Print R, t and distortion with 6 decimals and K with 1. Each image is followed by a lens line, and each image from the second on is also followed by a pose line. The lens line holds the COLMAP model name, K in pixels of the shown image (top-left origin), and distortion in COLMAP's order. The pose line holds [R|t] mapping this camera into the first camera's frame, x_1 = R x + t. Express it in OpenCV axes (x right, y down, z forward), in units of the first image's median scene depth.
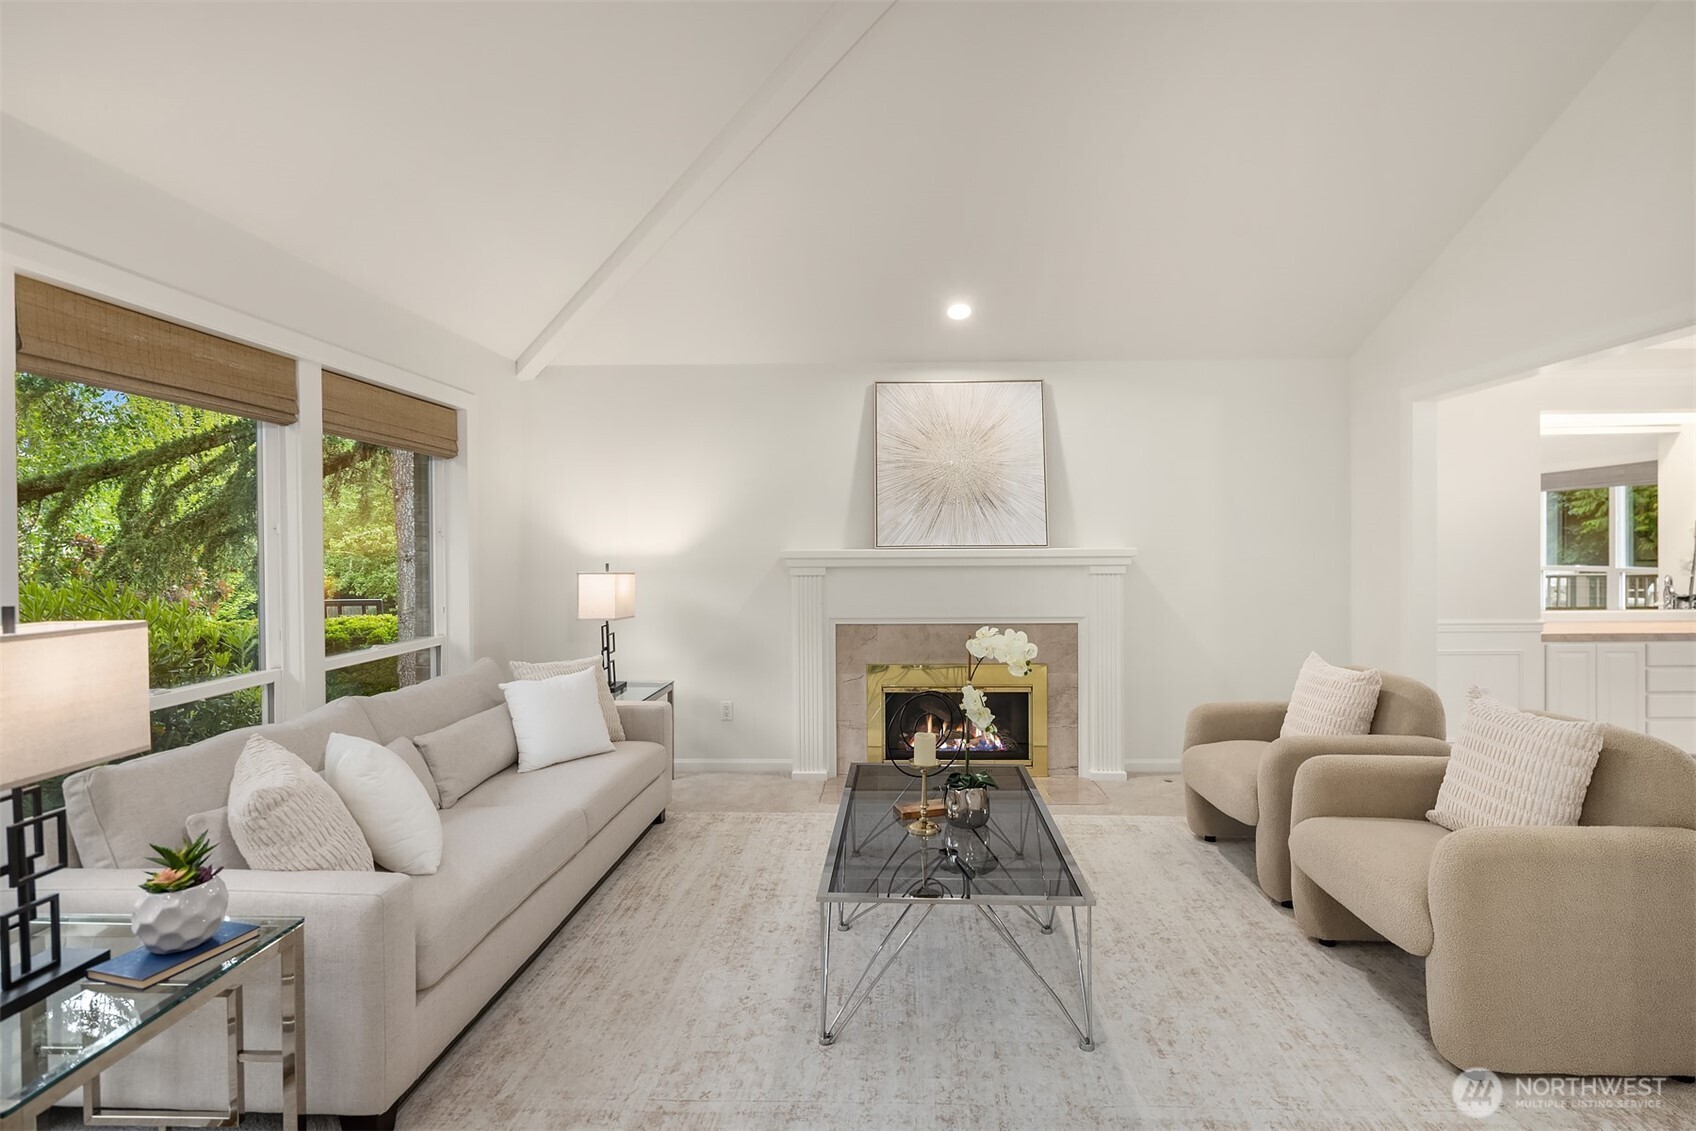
lens RADIAL K [[814.1, 0, 865.7], [0, 814.1, 565.0], [0, 0, 1]] dist [0.008850, -0.005533]
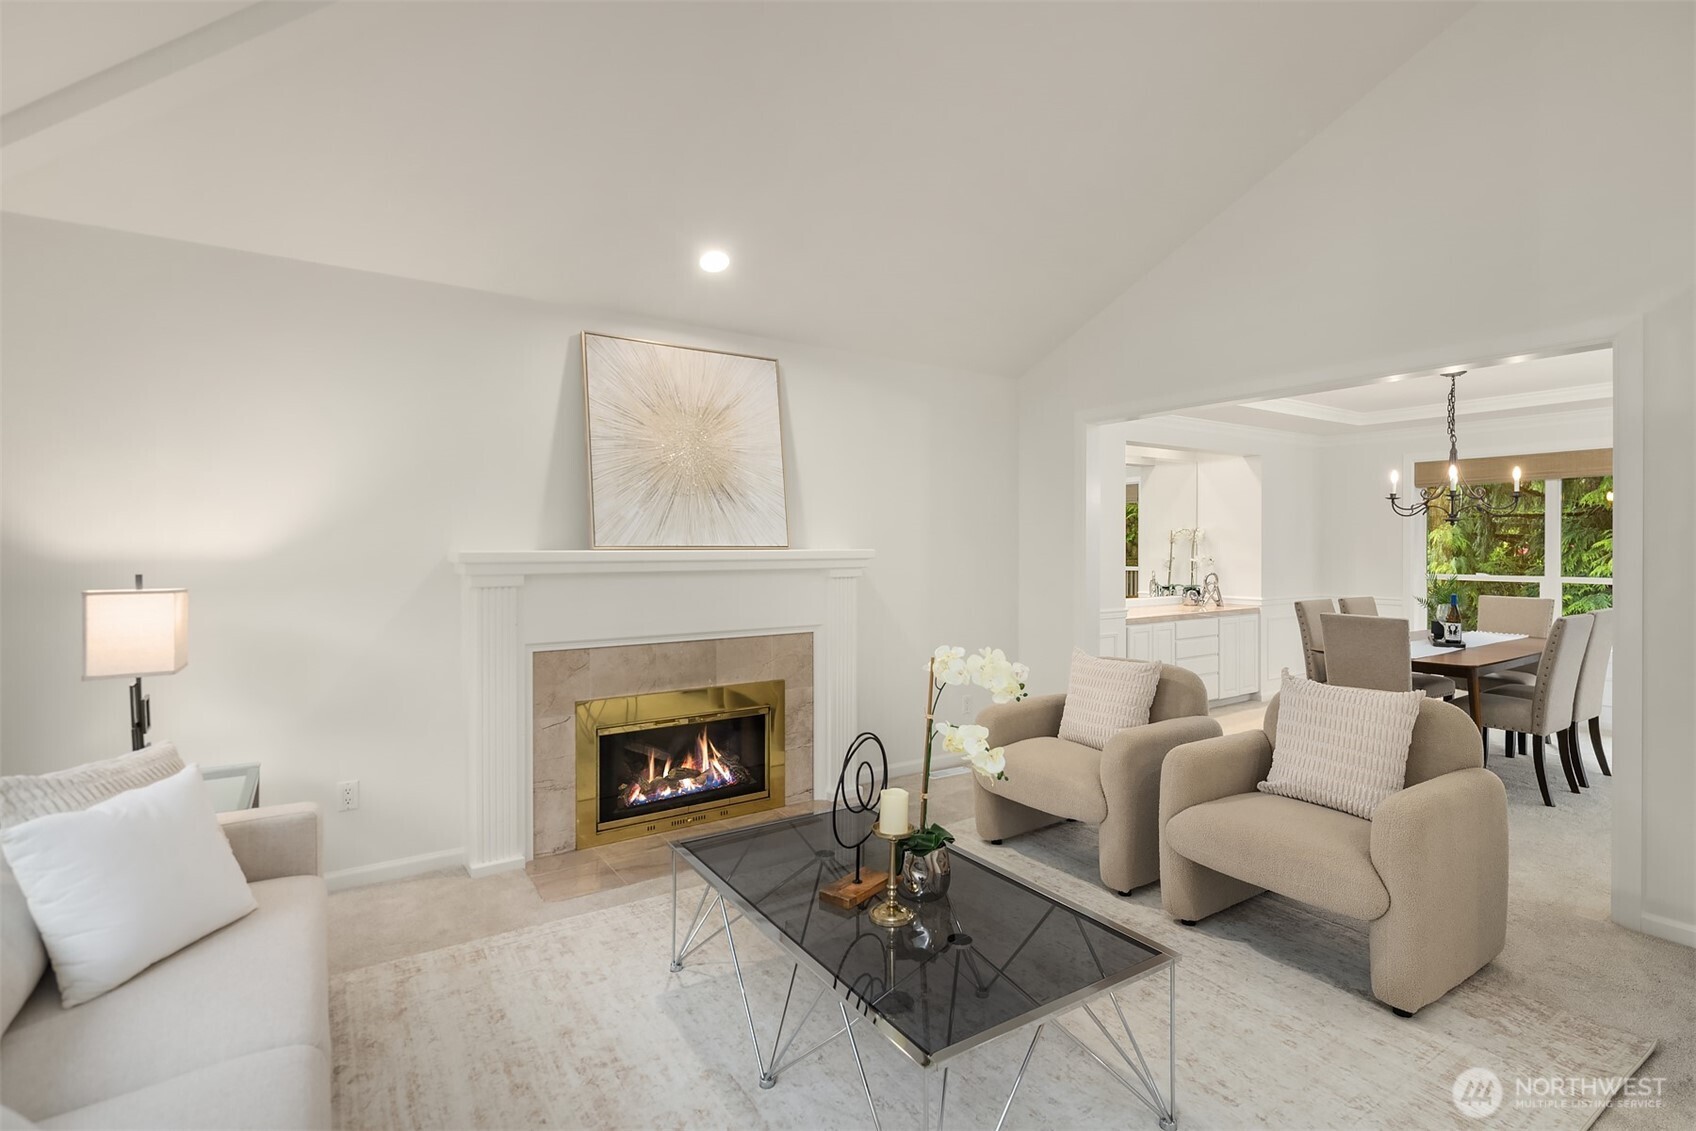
lens RADIAL K [[814.1, 0, 874.8], [0, 814.1, 561.5], [0, 0, 1]] dist [0.008850, -0.005533]
pose [[0.804922, -0.005967, 0.593351, -0.231525], [0.010066, 0.999943, -0.003600, -0.003476], [-0.593296, 0.008870, 0.804936, 0.229174]]
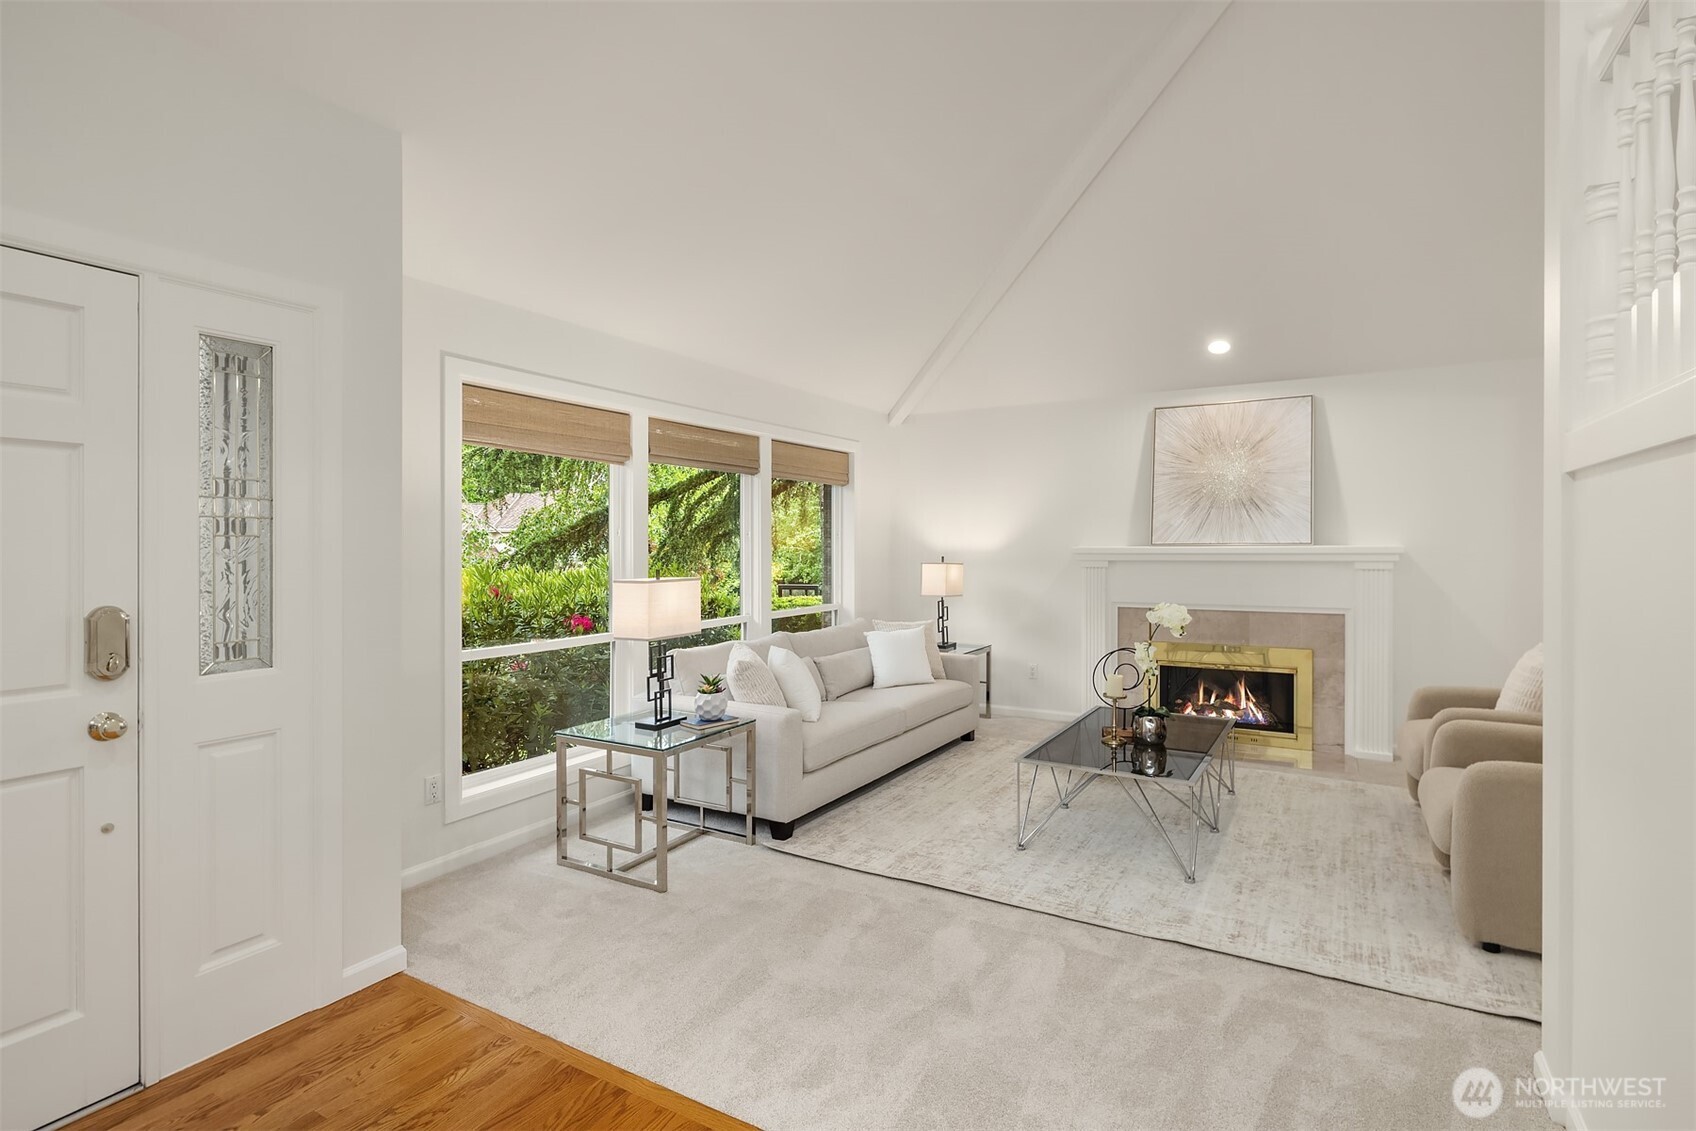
lens RADIAL K [[814.1, 0, 872.4], [0, 814.1, 563.0], [0, 0, 1]] dist [0.008850, -0.005533]
pose [[0.887645, 0.010952, -0.460399, 0.205878], [-0.010412, 0.999939, 0.003712, 0.005128], [0.460411, 0.001499, 0.887704, -0.276121]]
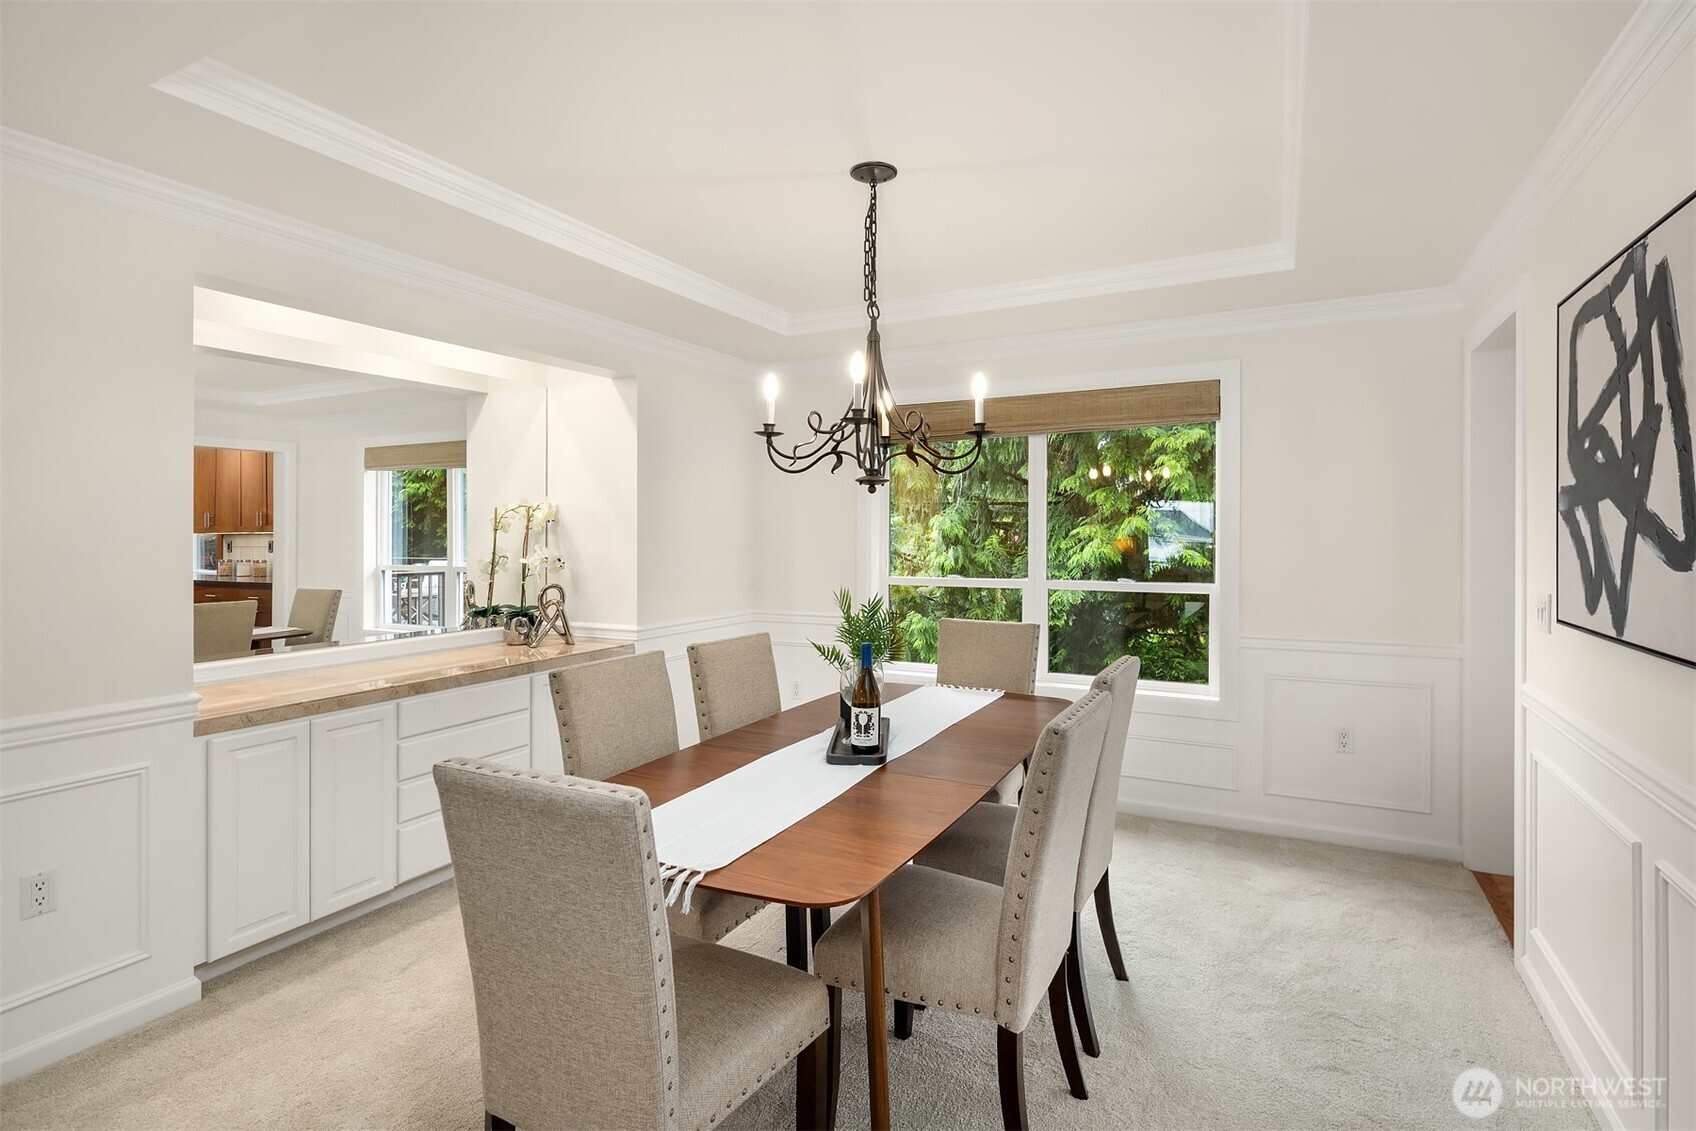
lens RADIAL K [[814.1, 0, 856.5], [0, 814.1, 579.6], [0, 0, 1]] dist [0.008850, -0.005533]
pose [[0.444772, -0.046079, 0.894458, 0.582482], [0.021652, 0.998937, 0.040695, -0.013772], [-0.895382, 0.001266, 0.445297, 0.431045]]
